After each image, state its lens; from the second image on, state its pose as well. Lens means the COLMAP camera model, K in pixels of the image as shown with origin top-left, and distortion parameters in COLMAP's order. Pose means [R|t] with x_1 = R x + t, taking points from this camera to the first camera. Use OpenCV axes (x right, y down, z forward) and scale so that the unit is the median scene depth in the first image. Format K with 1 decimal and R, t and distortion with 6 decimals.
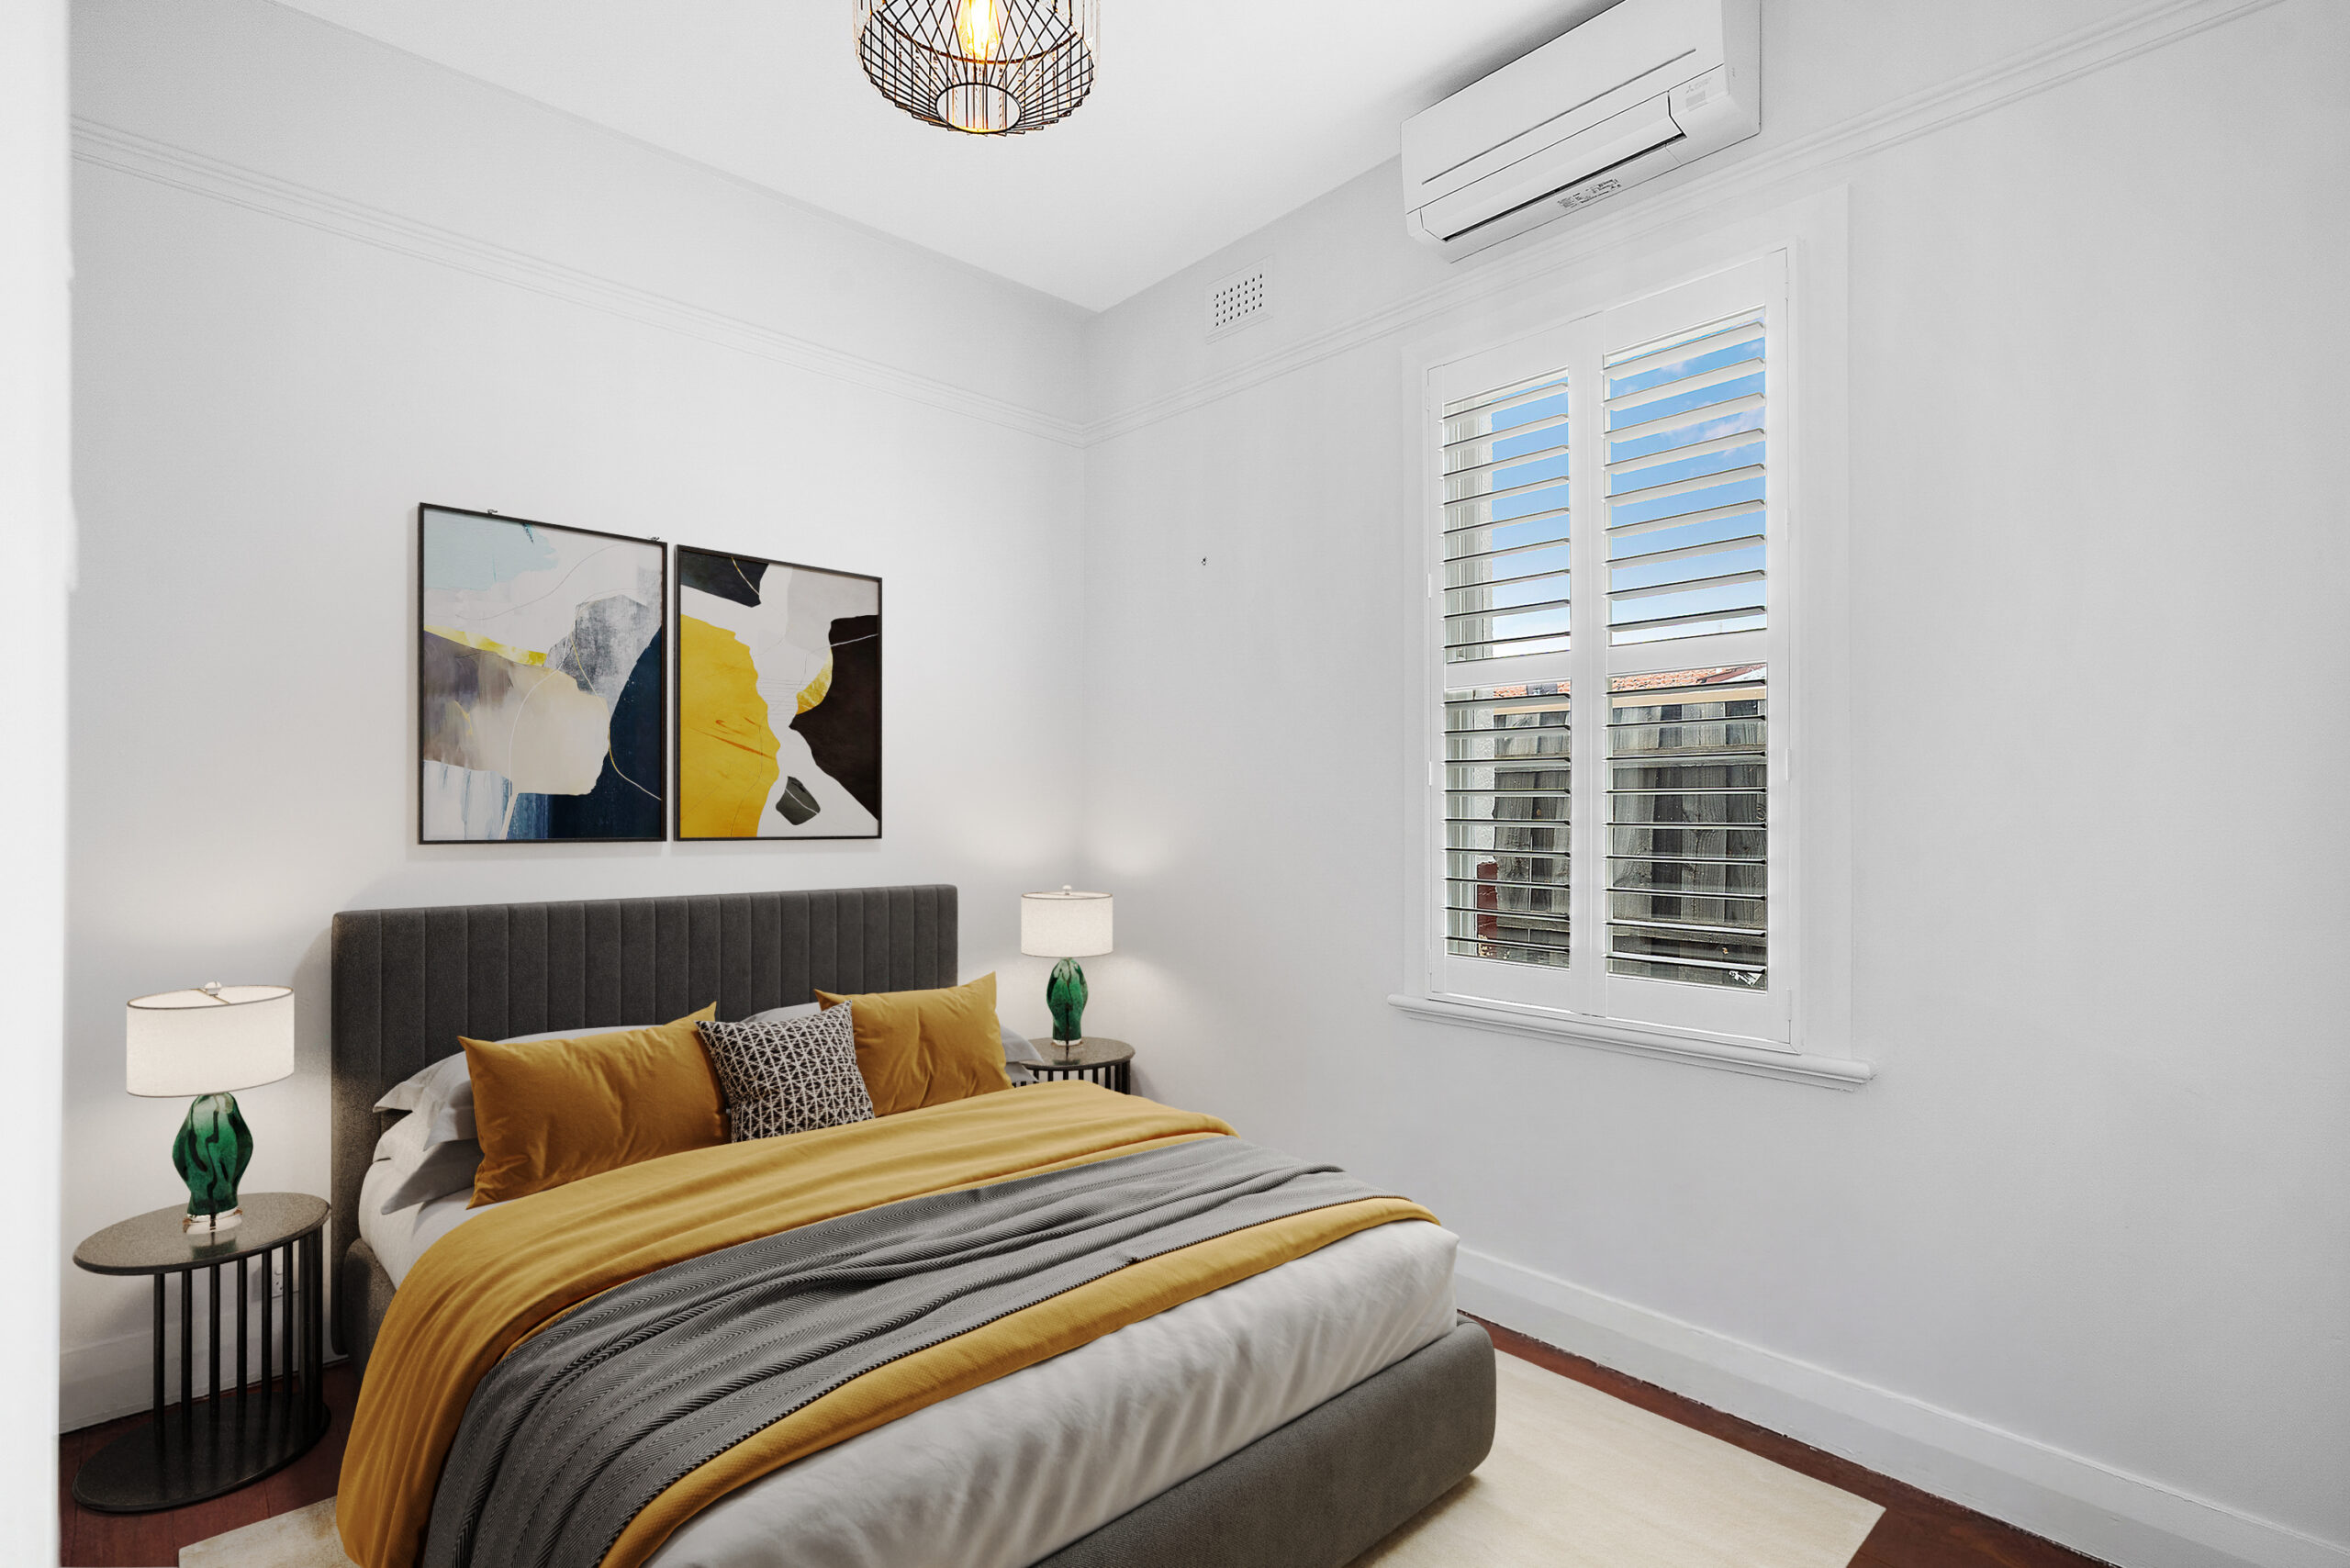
lens RADIAL K [[1062.5, 0, 1163.7], [0, 1062.5, 792.5], [0, 0, 1]] dist [-0.009651, 0.003314]
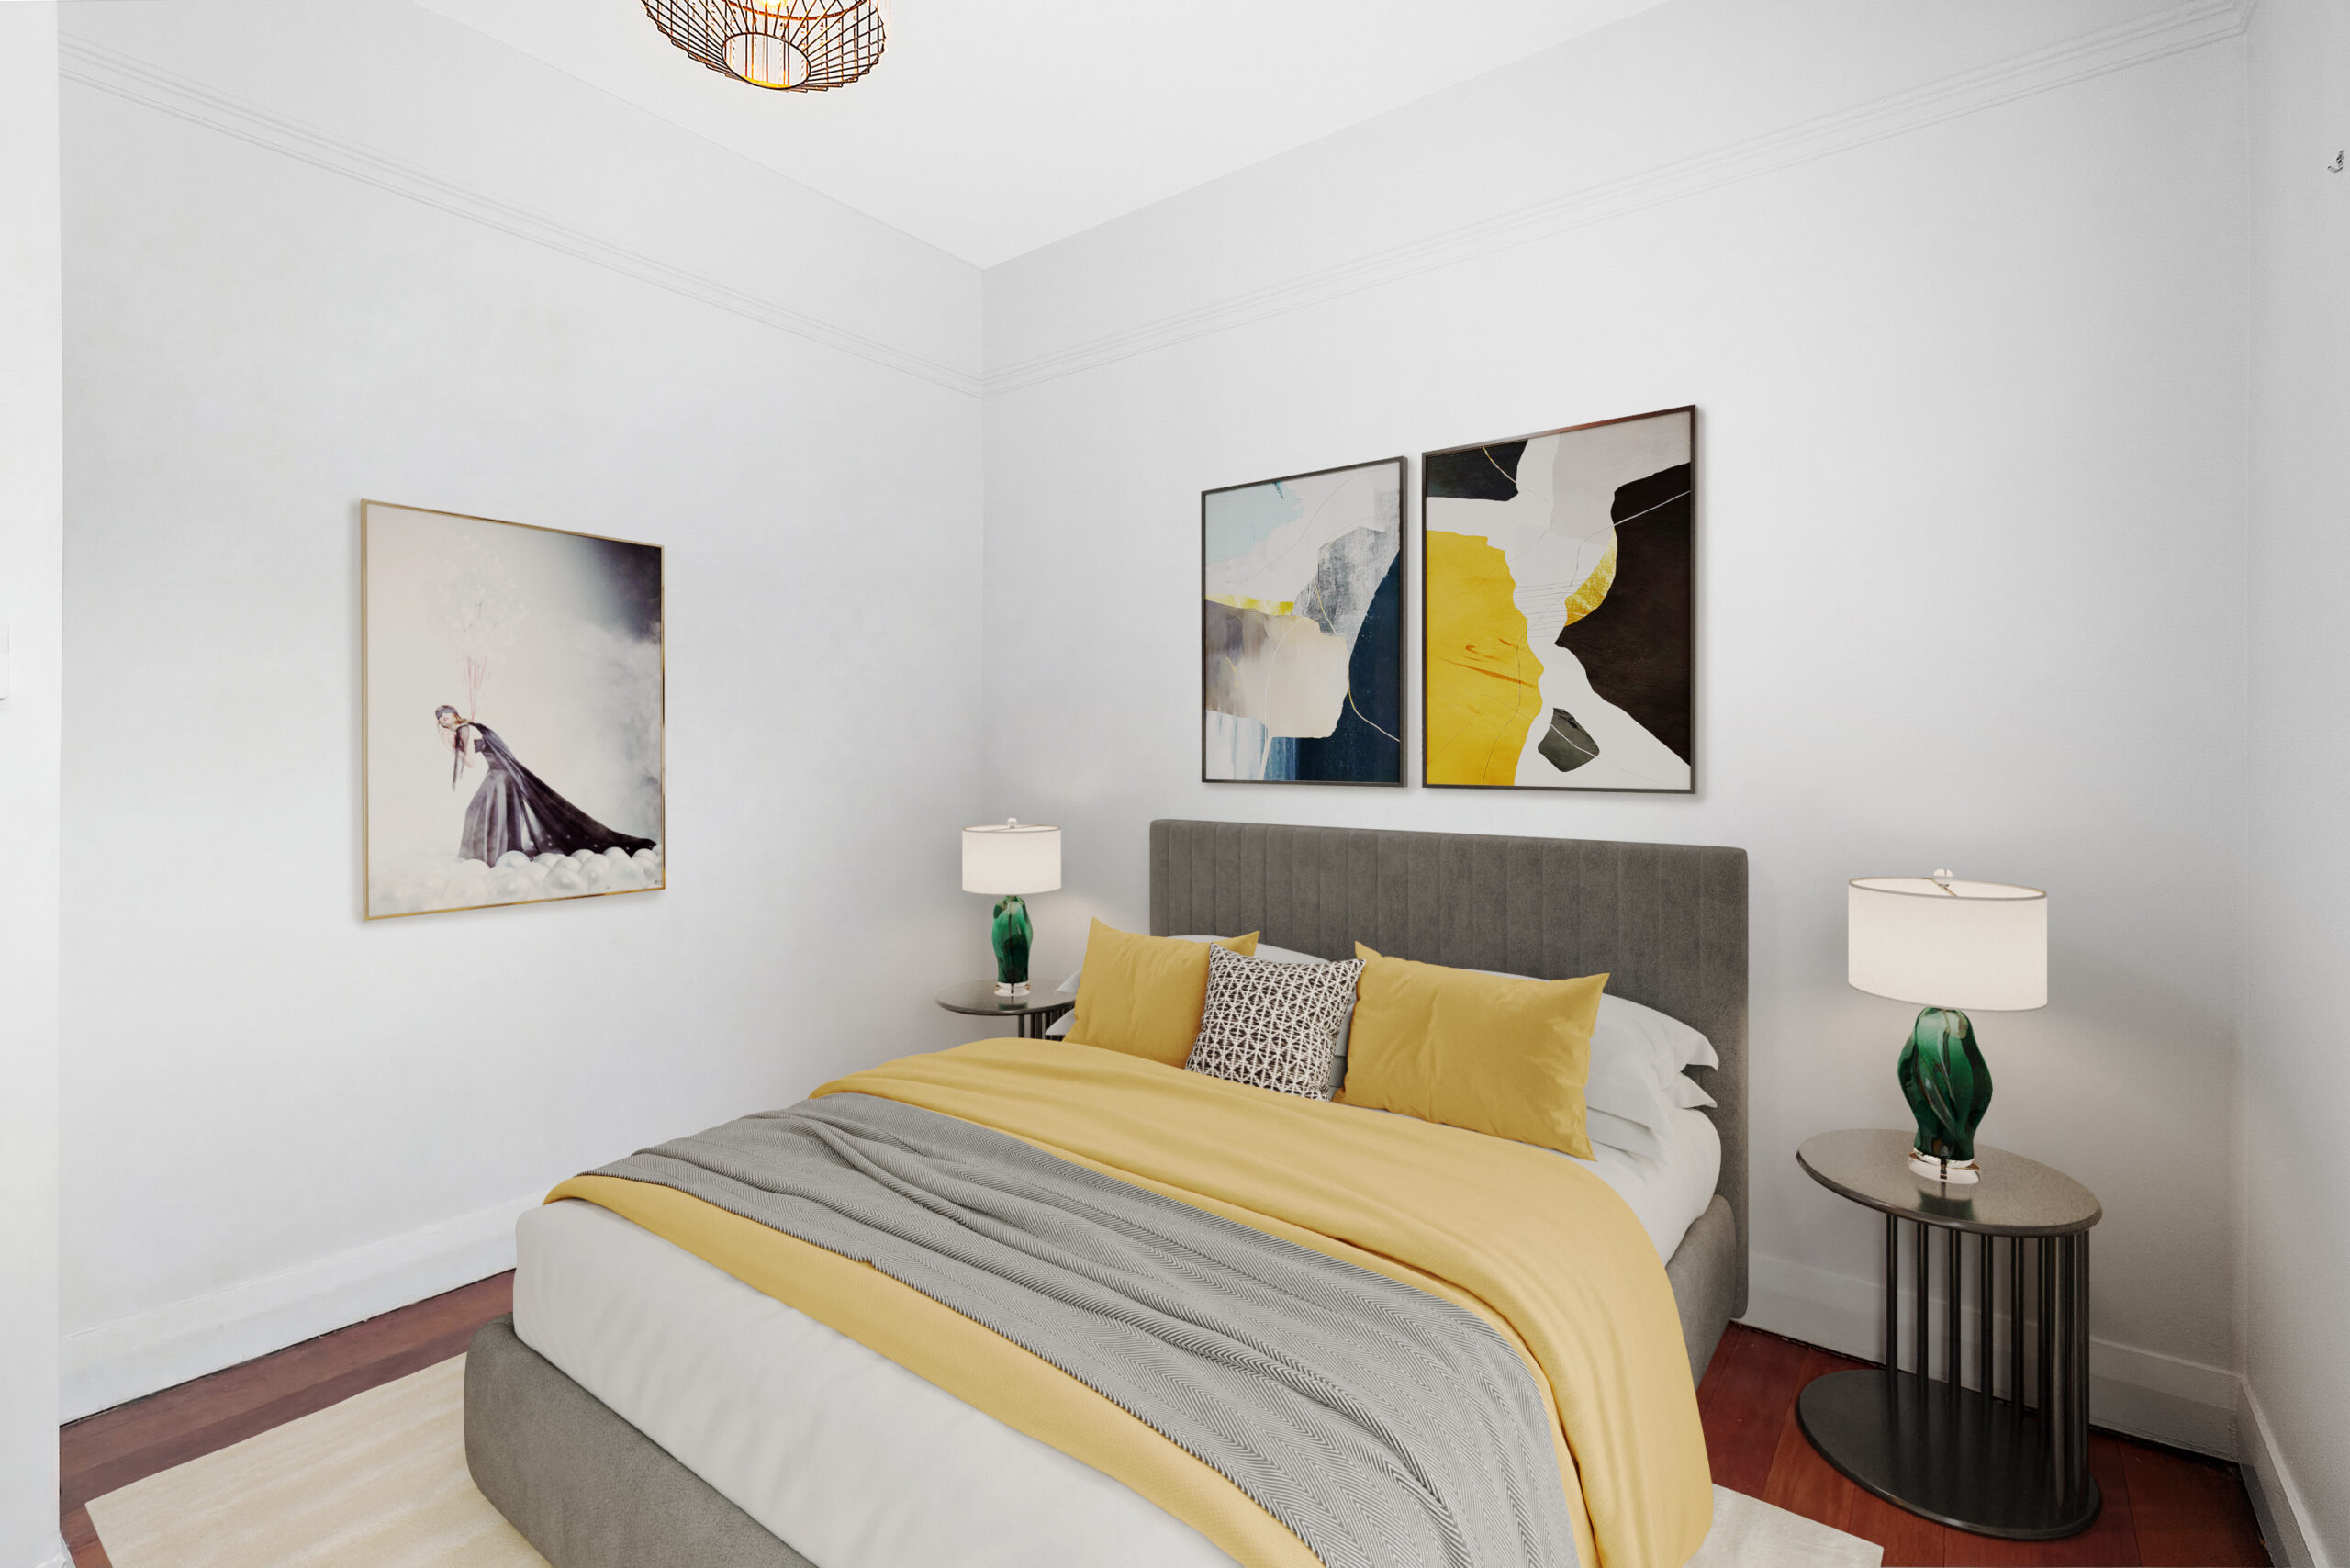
lens RADIAL K [[1062.5, 0, 1169.1], [0, 1062.5, 781.8], [0, 0, 1]] dist [-0.009651, 0.003314]
pose [[0.180782, 0.001561, -0.983522, 0.390879], [0.001909, 0.999996, 0.001938, 0.039948], [0.983521, -0.002228, 0.180779, 0.652658]]
